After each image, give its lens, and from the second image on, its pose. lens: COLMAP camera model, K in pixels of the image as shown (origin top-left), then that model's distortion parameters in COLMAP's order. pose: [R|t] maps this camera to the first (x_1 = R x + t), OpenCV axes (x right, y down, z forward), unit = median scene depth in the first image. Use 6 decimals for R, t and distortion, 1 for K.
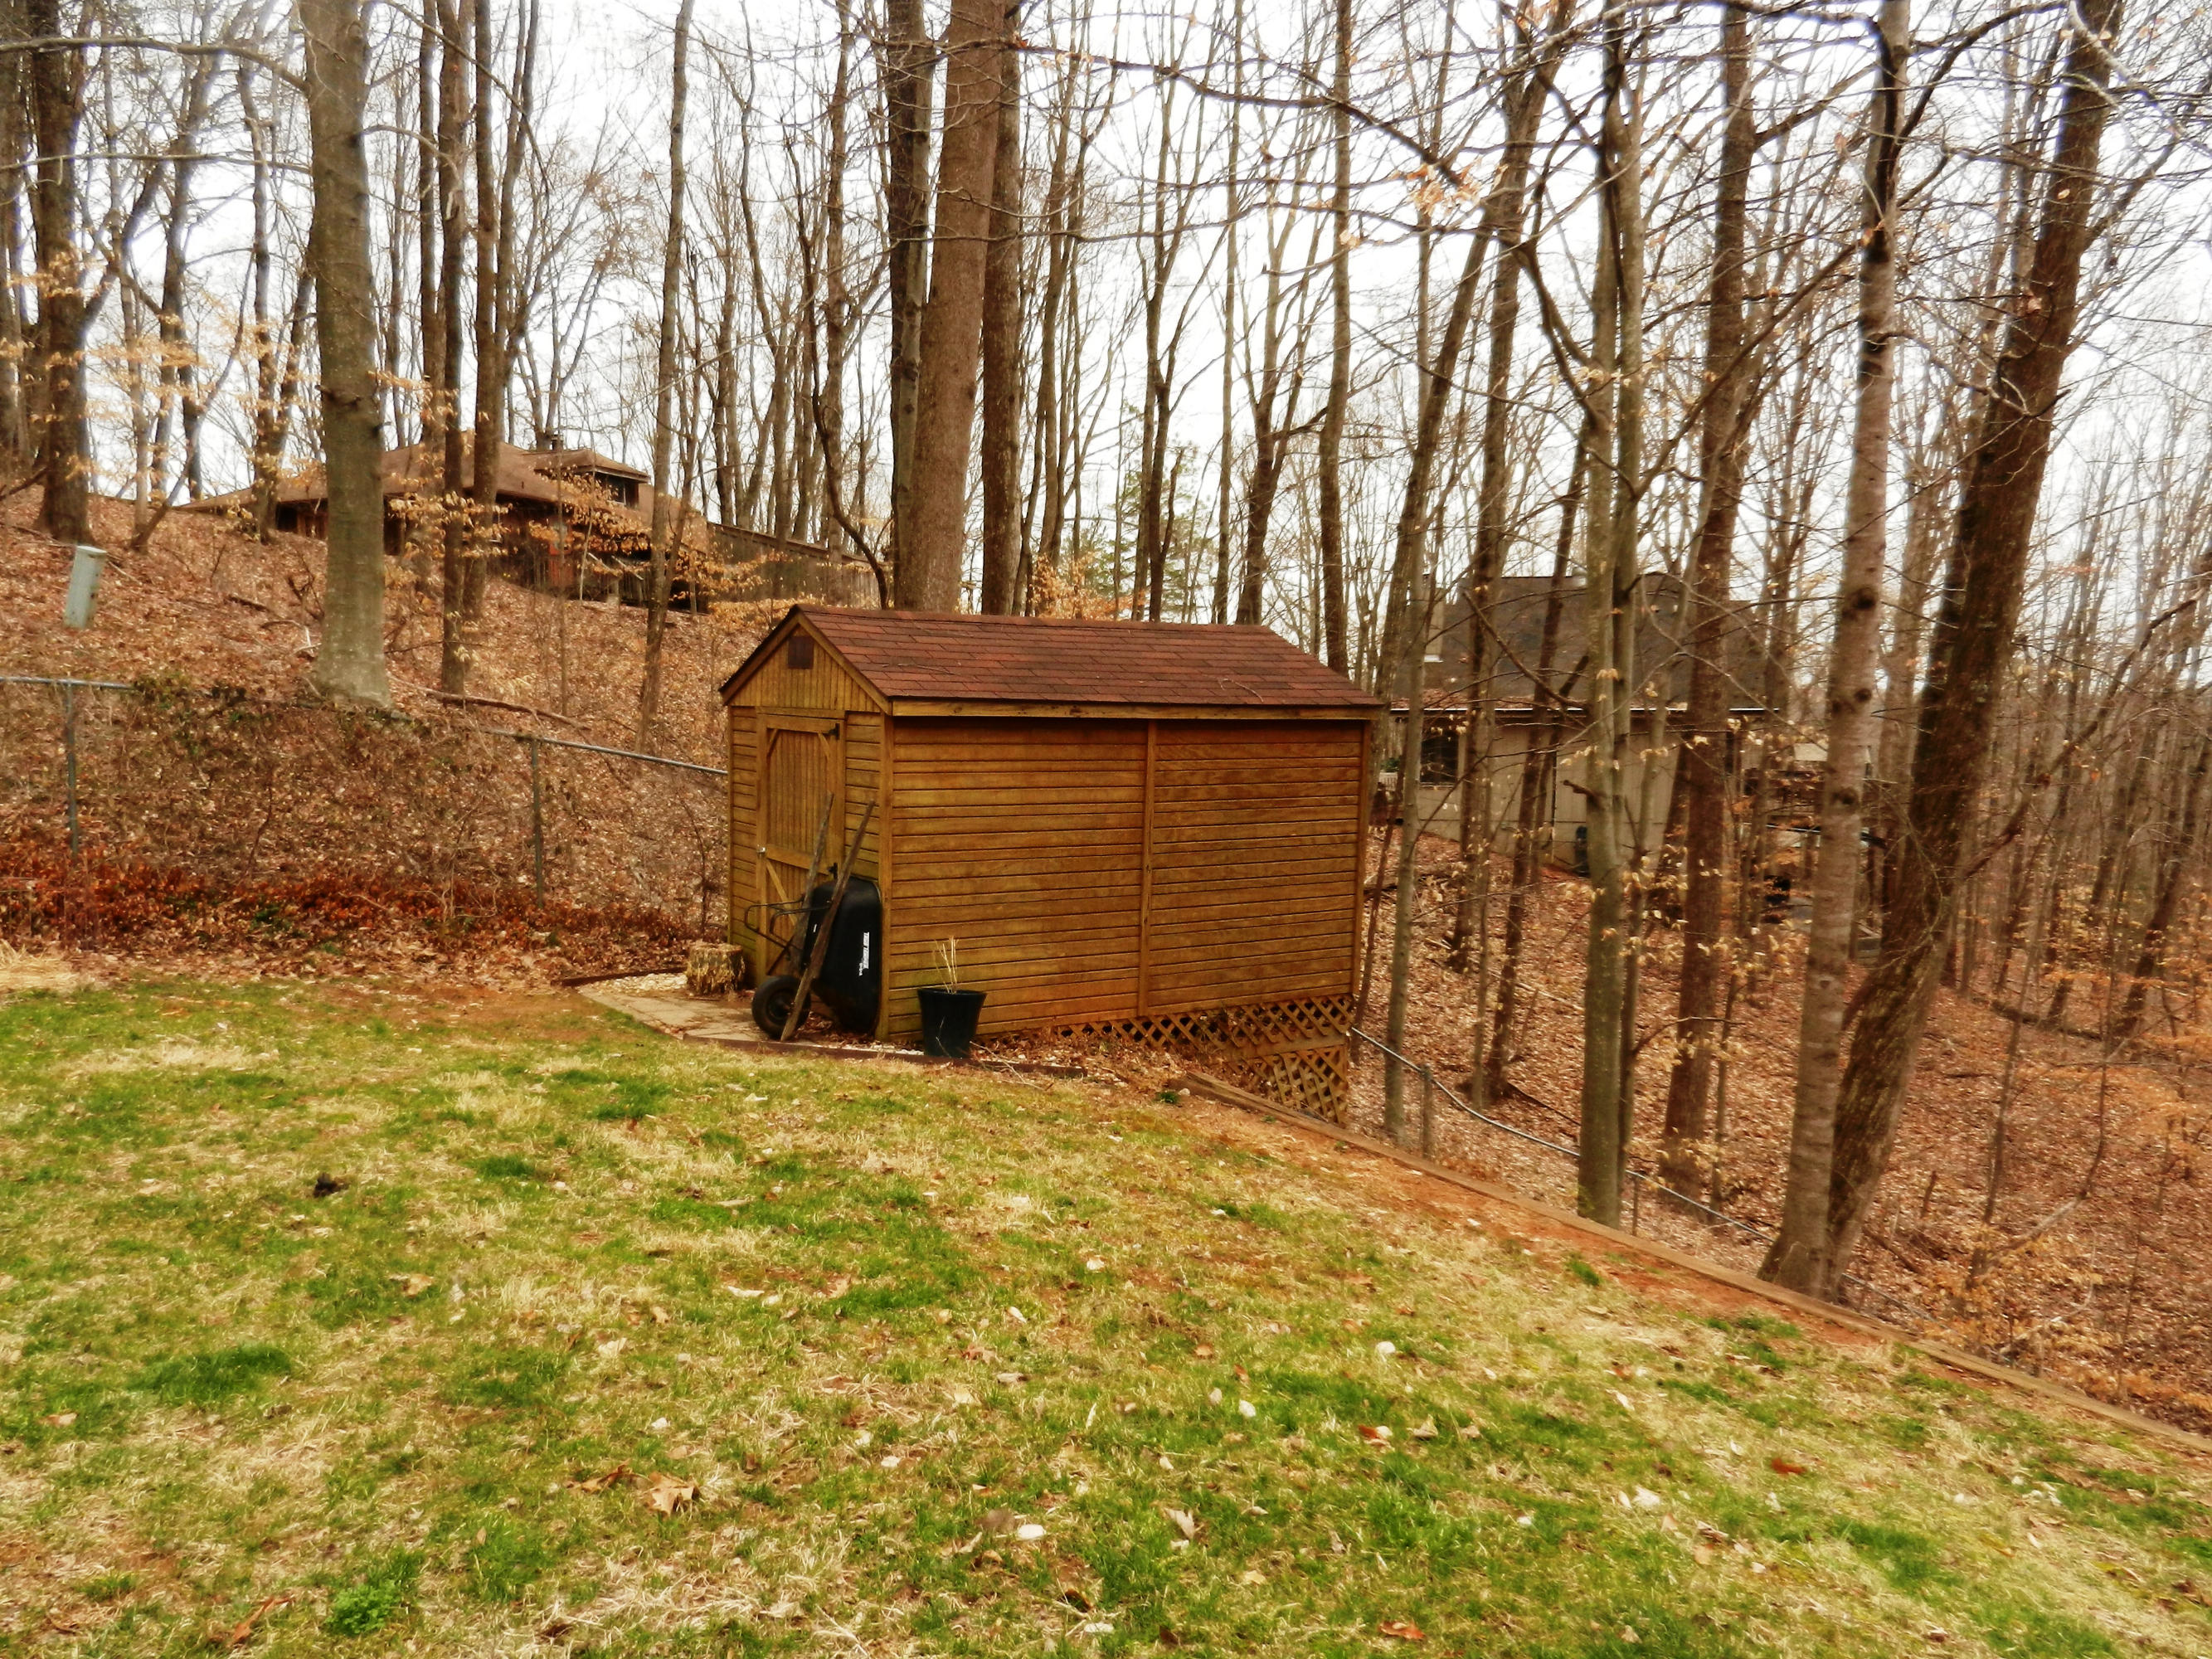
lens RADIAL K [[1624.4, 0, 1096.8], [0, 1624.4, 844.0], [0, 0, 1]] dist [0.010235, 0.004854]
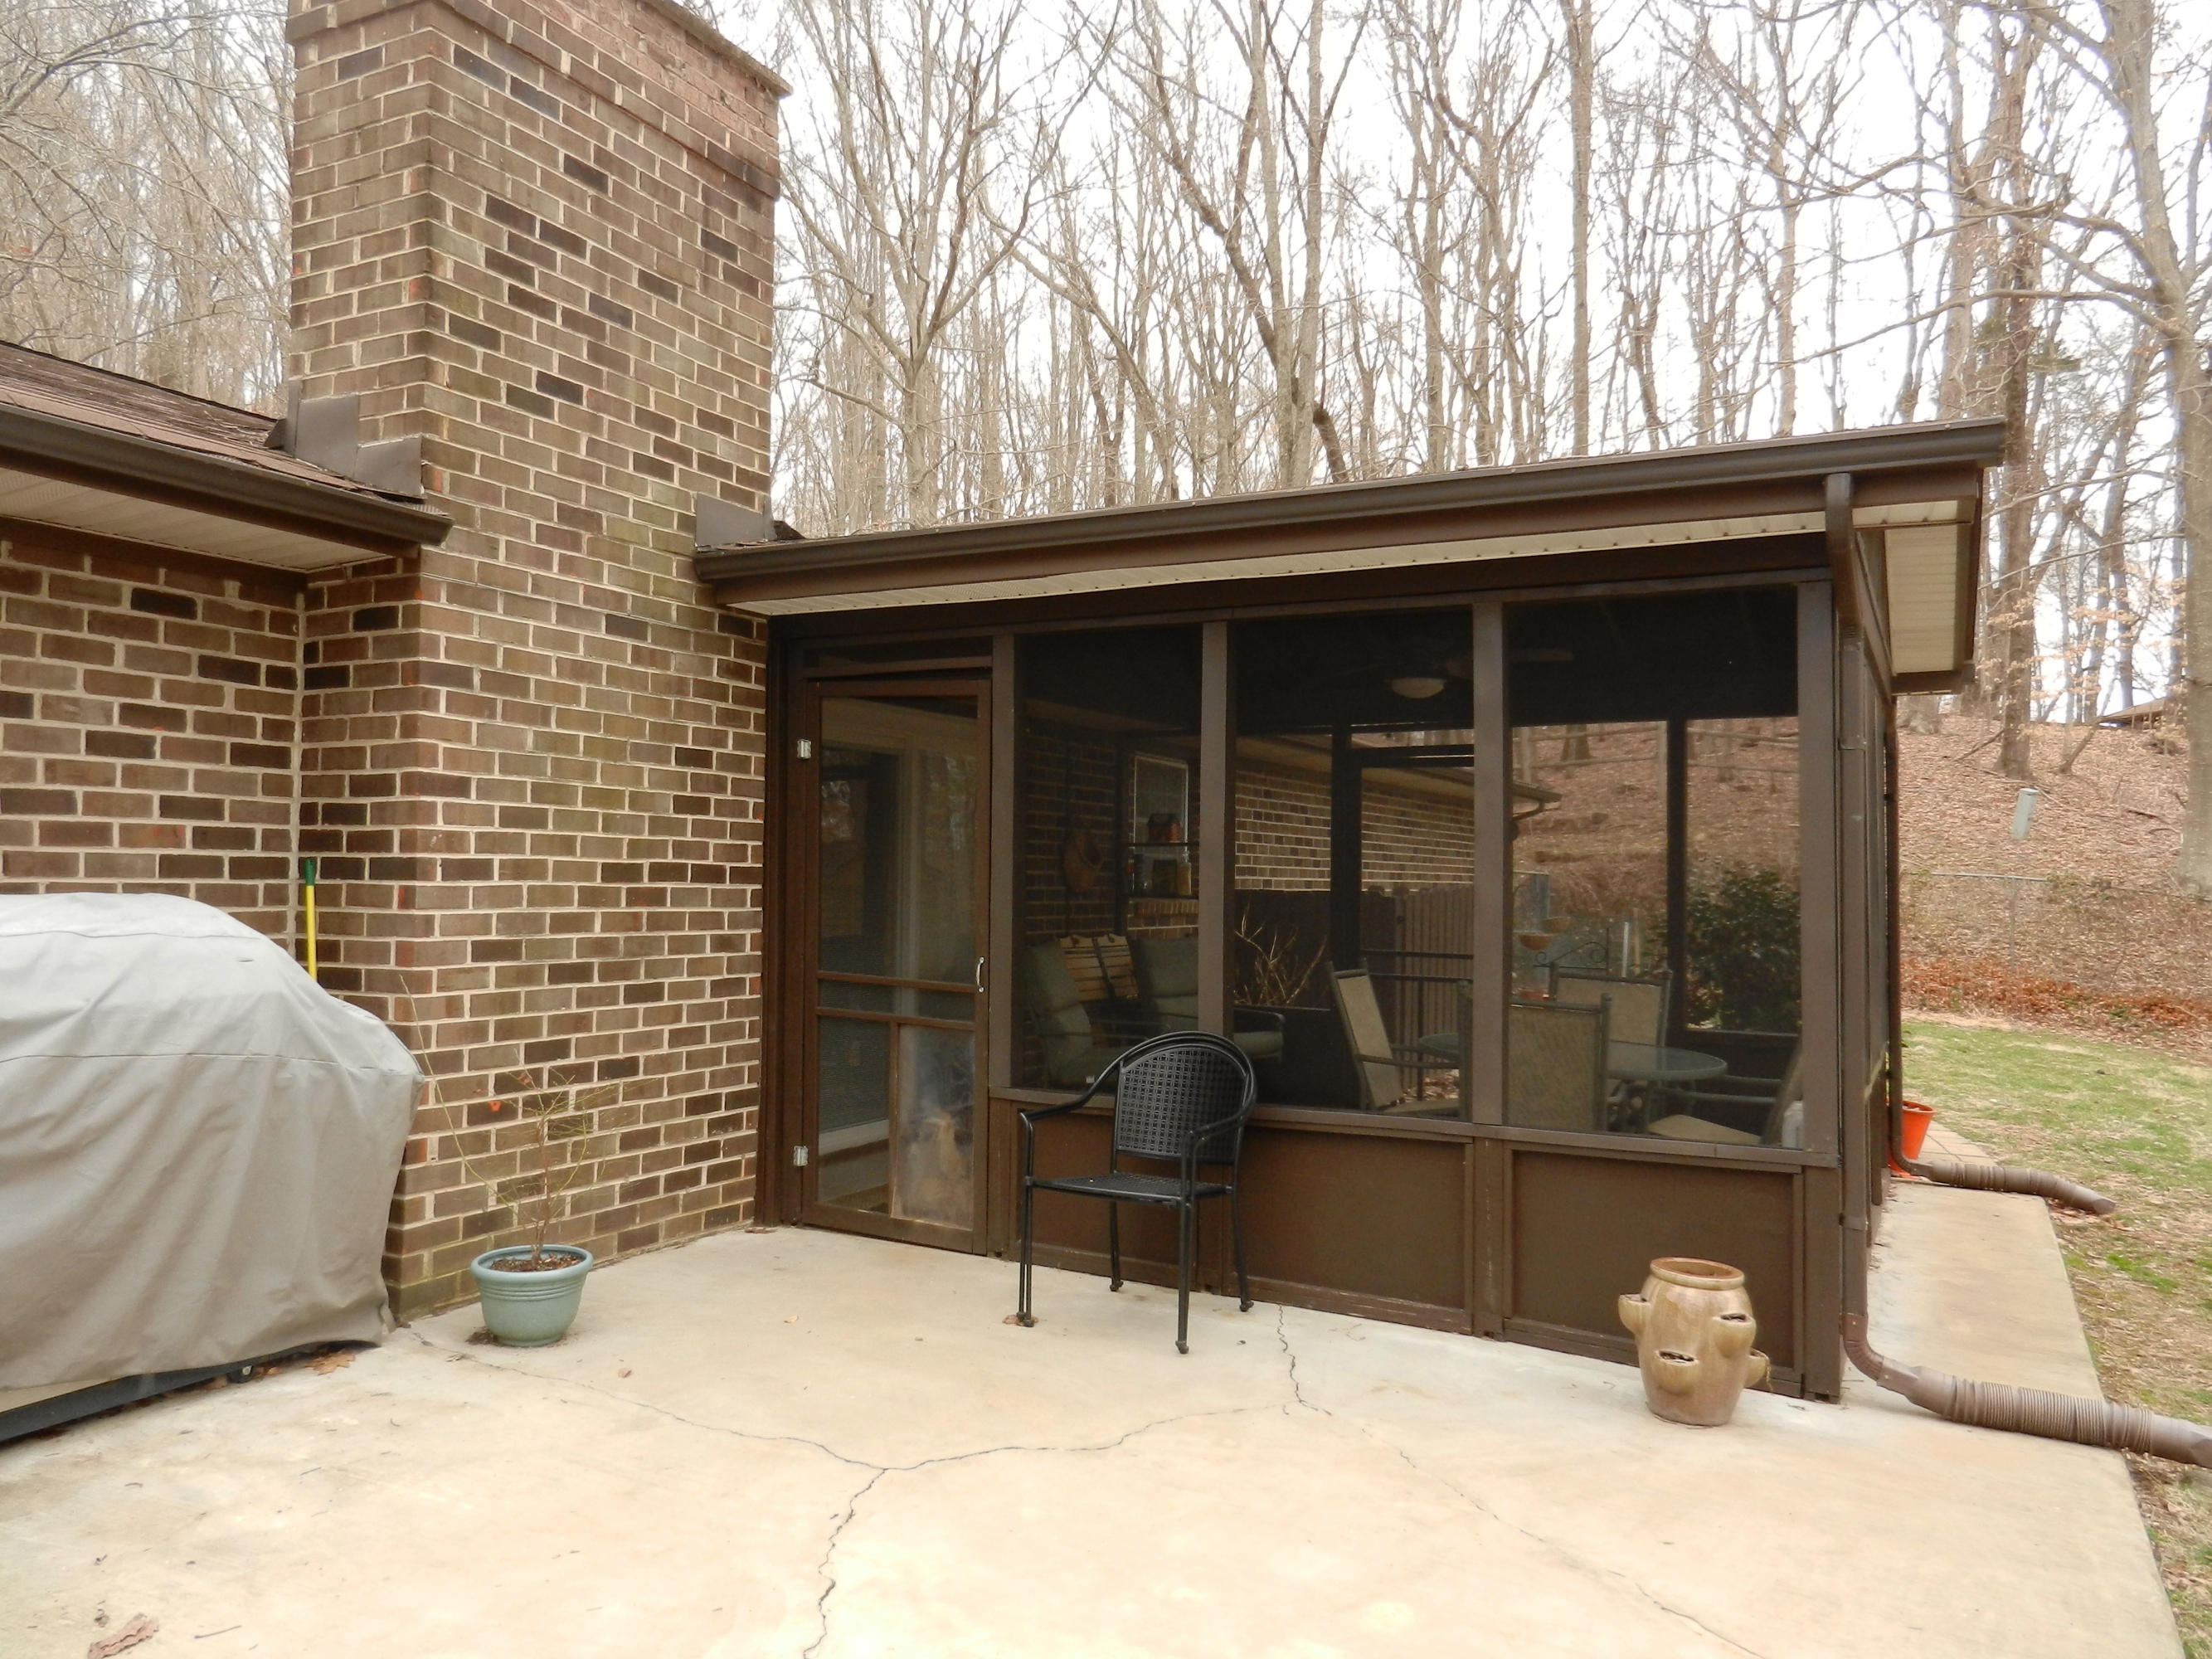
lens RADIAL K [[1624.4, 0, 1094.9], [0, 1624.4, 839.5], [0, 0, 1]] dist [0.010235, 0.004854]
pose [[0.482750, -0.007019, -0.875730, 0.457955], [-0.090645, 0.994197, -0.057937, 0.057051], [0.871055, 0.107350, 0.479312, -0.753807]]
